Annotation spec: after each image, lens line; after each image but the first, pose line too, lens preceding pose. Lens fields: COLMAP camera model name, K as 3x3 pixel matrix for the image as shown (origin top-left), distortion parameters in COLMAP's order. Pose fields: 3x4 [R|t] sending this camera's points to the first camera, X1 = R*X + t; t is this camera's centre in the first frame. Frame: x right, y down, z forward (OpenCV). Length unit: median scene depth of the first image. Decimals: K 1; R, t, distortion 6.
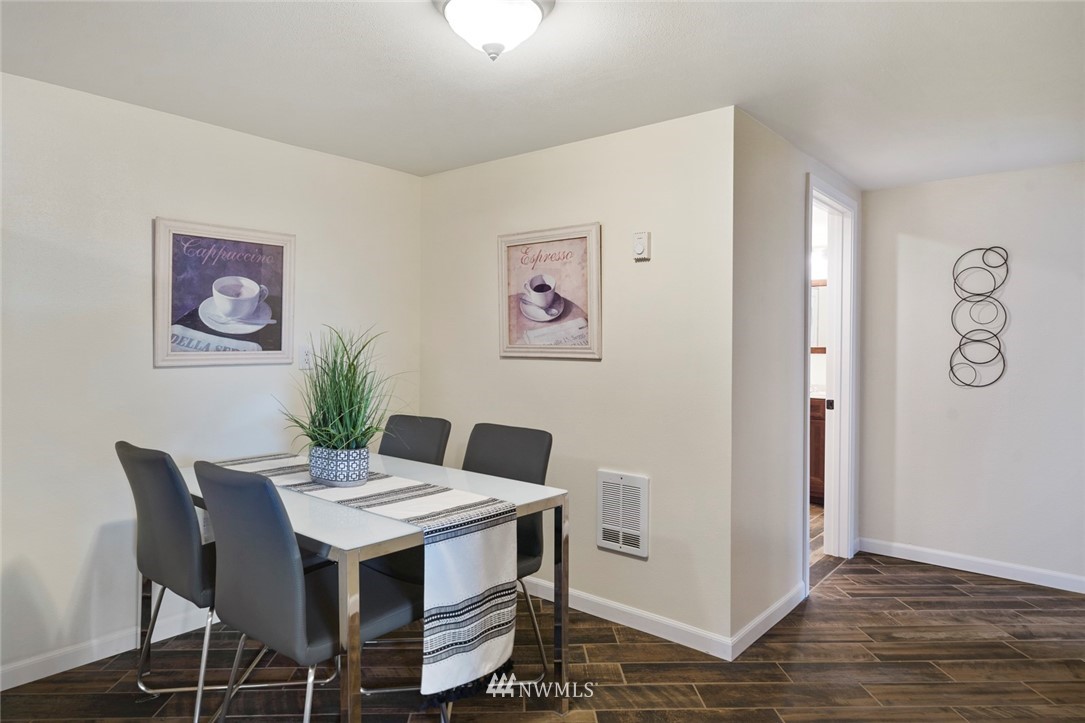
lens RADIAL K [[653.9, 0, 540.3], [0, 653.9, 353.9], [0, 0, 1]] dist [0.002331, 0.000502]
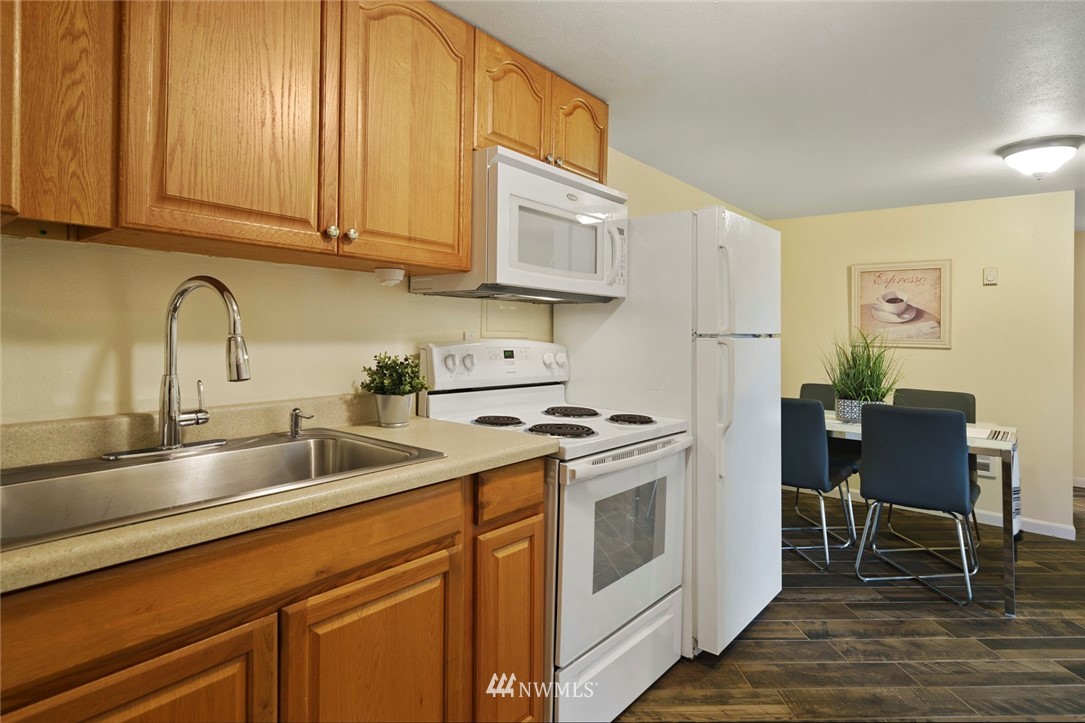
lens RADIAL K [[579.8, 0, 533.4], [0, 579.8, 334.2], [0, 0, 1]] dist [0.000504, 0.000357]
pose [[0.999911, 0.012610, 0.004266, -0.872832], [-0.012535, 0.999772, -0.017299, 0.010414], [-0.004483, 0.017244, 0.999841, -0.343275]]
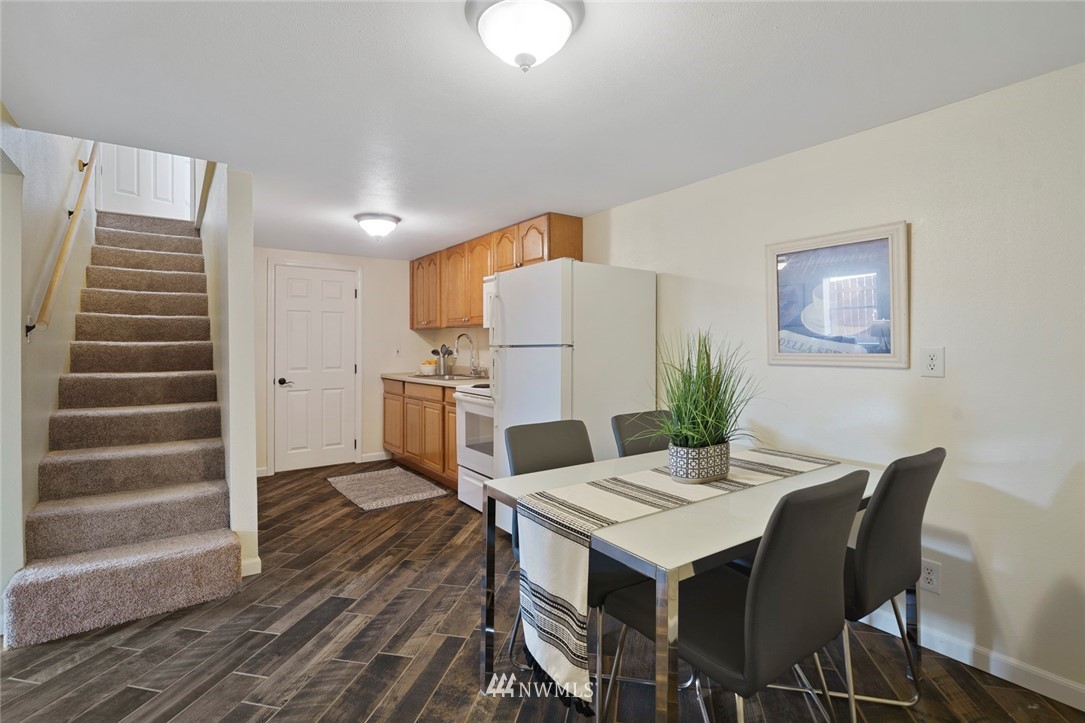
lens RADIAL K [[518.4, 0, 539.0], [0, 518.4, 349.6], [0, 0, 1]] dist [0.000564, 0.000714]
pose [[-0.242889, 0.006503, -0.970032, 0.424383], [-0.017940, 0.999776, 0.011194, -0.010515], [0.969888, 0.020121, -0.242718, 0.725286]]
